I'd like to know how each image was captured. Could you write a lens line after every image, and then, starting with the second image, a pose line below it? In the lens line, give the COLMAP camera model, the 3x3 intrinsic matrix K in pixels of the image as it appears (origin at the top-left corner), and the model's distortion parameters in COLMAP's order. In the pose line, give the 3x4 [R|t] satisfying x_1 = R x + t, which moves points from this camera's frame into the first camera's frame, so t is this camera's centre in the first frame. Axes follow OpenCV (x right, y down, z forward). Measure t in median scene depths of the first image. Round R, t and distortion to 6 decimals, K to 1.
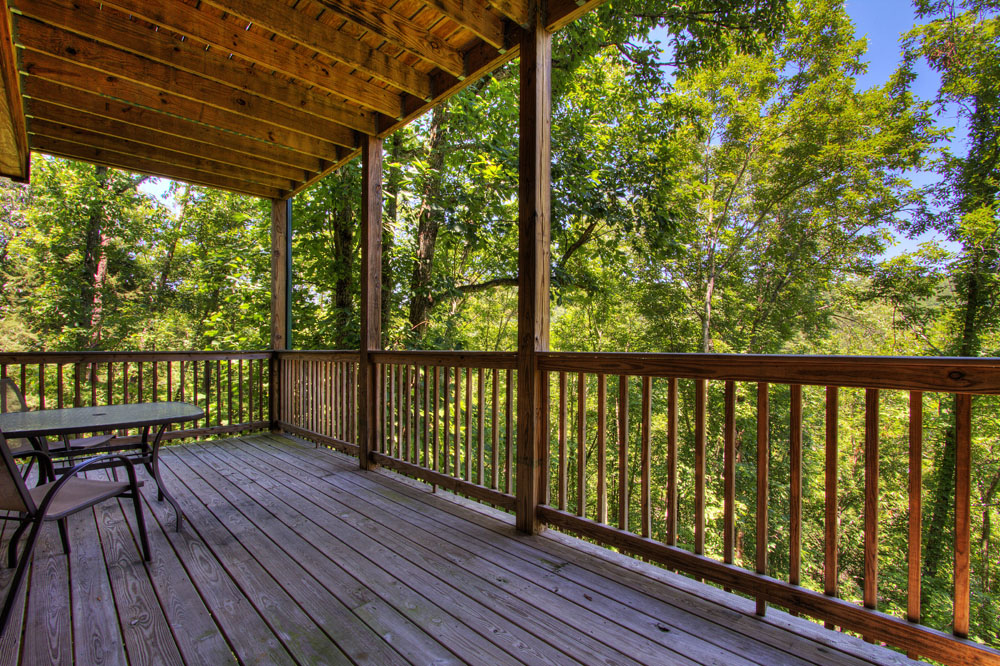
lens RADIAL K [[457.2, 0, 496.7], [0, 457.2, 347.2], [0, 0, 1]] dist [-0.015755, -0.000535]
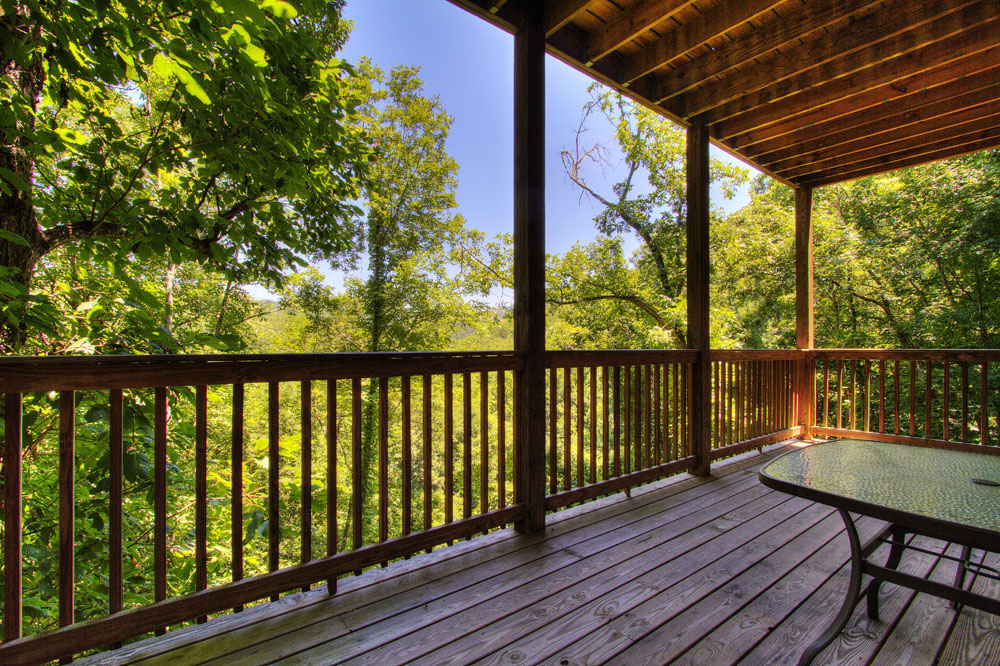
lens RADIAL K [[457.2, 0, 496.7], [0, 457.2, 347.2], [0, 0, 1]] dist [-0.015755, -0.000535]
pose [[0.123056, -0.002823, 0.992396, -0.941077], [0.001906, 0.999995, 0.002609, -0.000257], [-0.992398, 0.001570, 0.123061, 0.967128]]
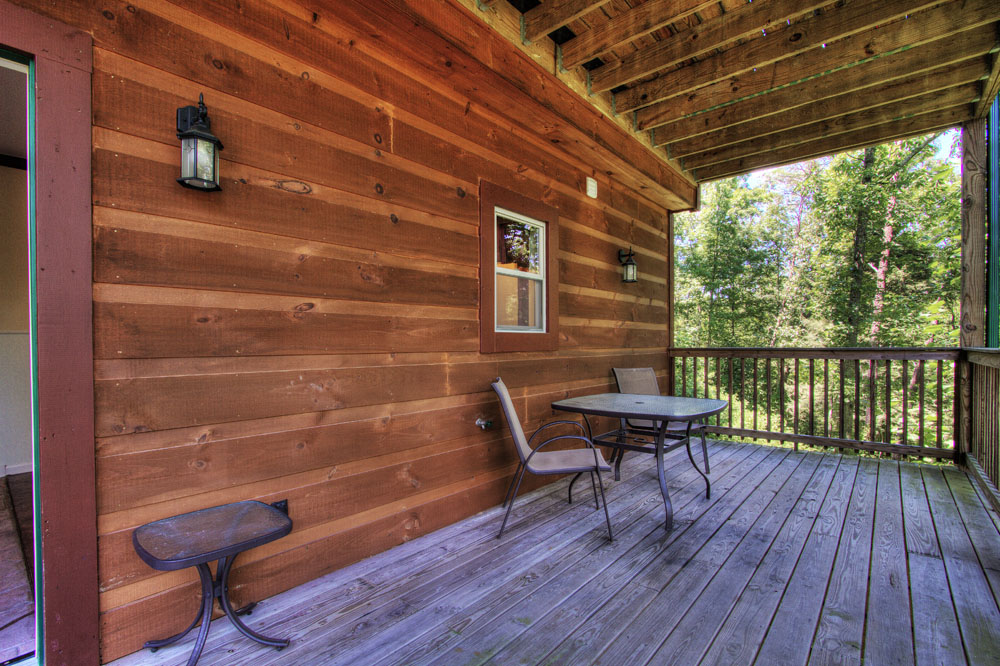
lens RADIAL K [[457.2, 0, 496.7], [0, 457.2, 347.2], [0, 0, 1]] dist [-0.015755, -0.000535]
pose [[0.081800, 0.006180, -0.996630, 0.166507], [0.003472, 0.999973, 0.006486, -0.000752], [0.996643, -0.003991, 0.081777, 0.358330]]
